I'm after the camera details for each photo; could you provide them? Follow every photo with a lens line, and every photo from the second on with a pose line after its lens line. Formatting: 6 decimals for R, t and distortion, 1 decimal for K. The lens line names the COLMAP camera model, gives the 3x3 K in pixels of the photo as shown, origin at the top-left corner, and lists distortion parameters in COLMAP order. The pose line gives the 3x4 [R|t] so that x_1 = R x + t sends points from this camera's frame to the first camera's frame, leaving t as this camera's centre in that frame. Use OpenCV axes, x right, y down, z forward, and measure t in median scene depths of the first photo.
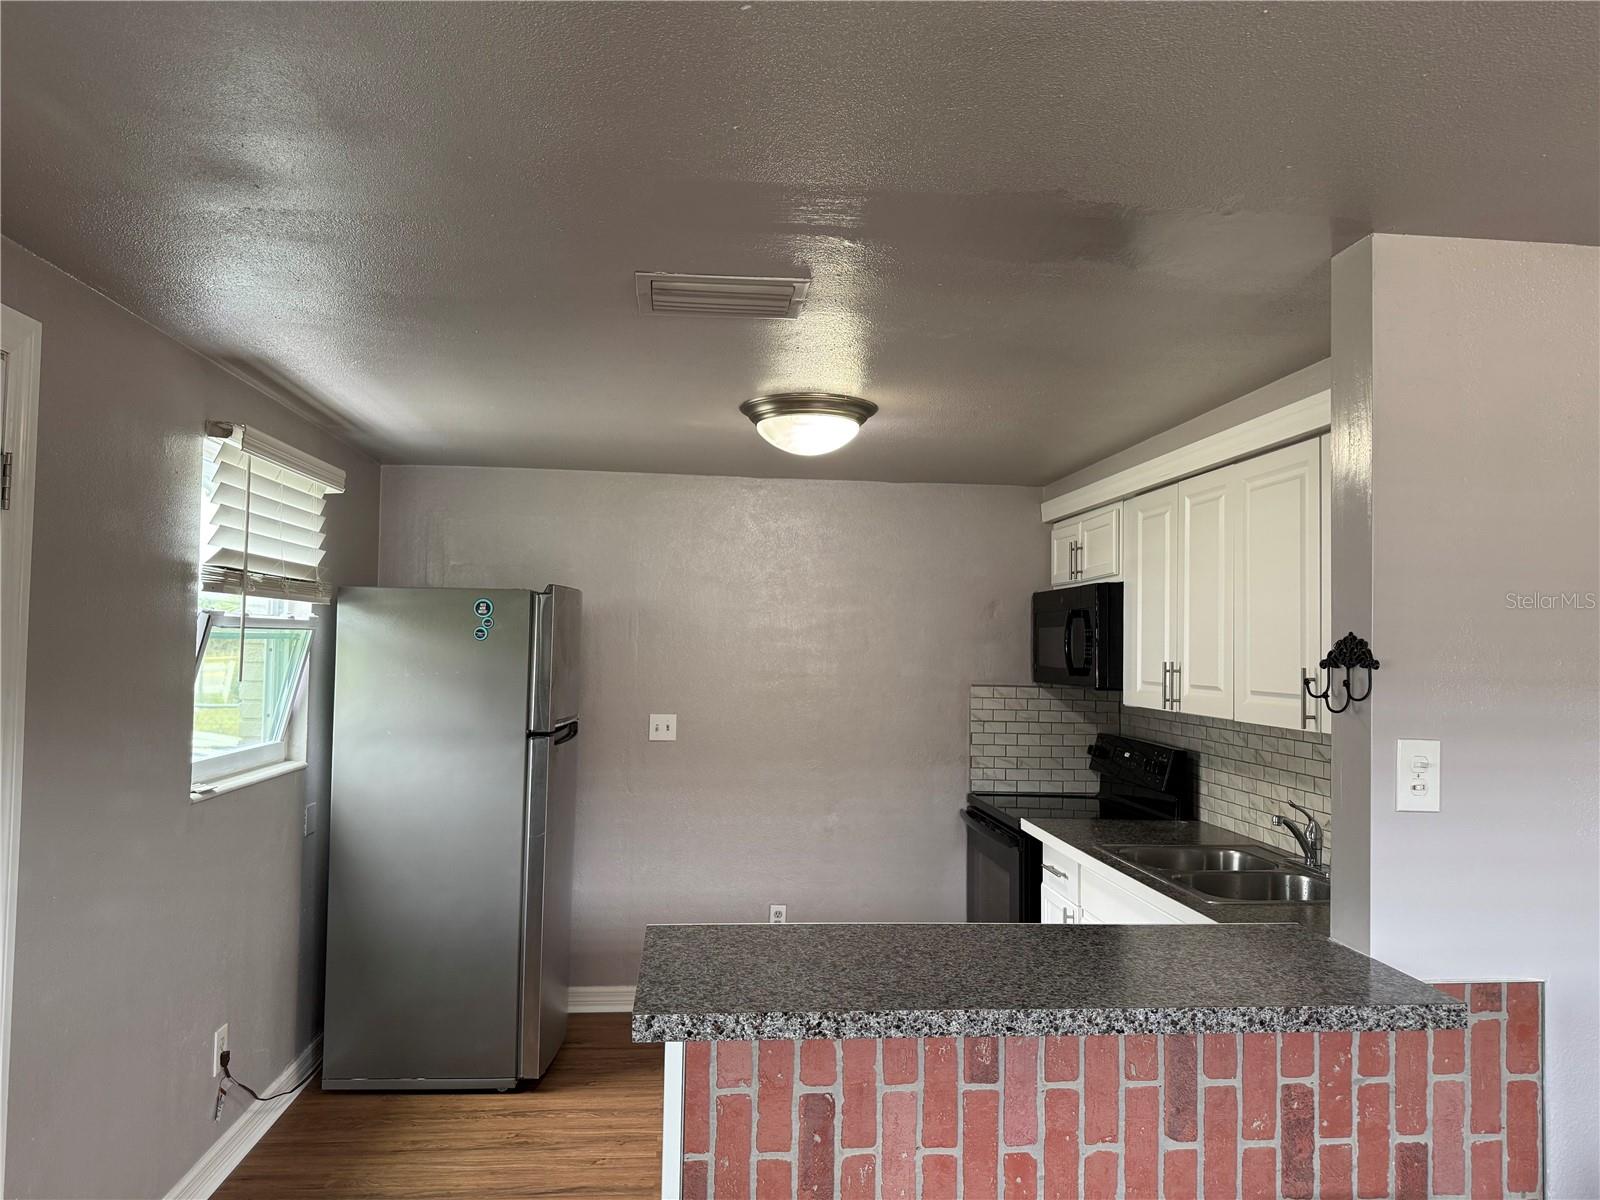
lens RADIAL K [[1088.7, 0, 802.8], [0, 1088.7, 589.0], [0, 0, 1]] dist [0.093683, -0.117297]
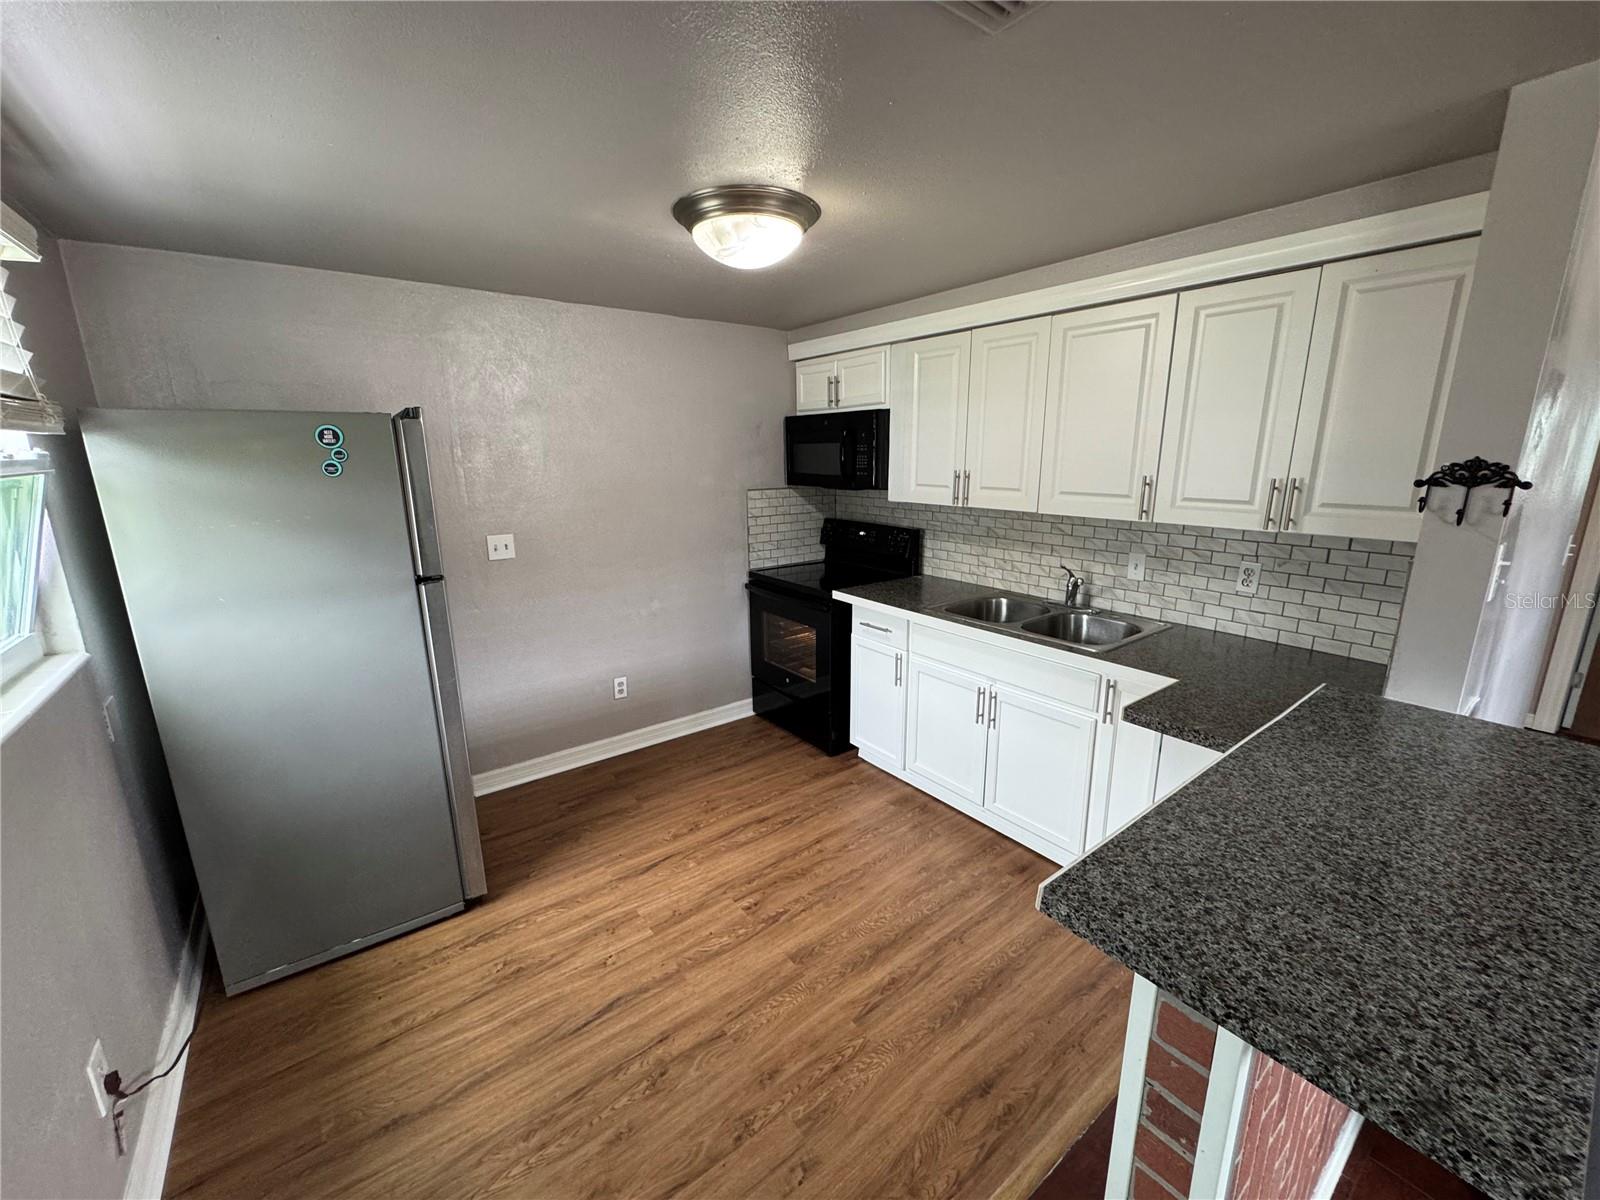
lens RADIAL K [[636.3, 0, 801.6], [0, 636.3, 590.6], [0, 0, 1]] dist [-0.000511, -0.000795]
pose [[0.854029, -0.135544, 0.502258, -0.241555], [-0.004669, 0.963425, 0.267937, -0.000431], [-0.520205, -0.231171, 0.822160, 0.400408]]
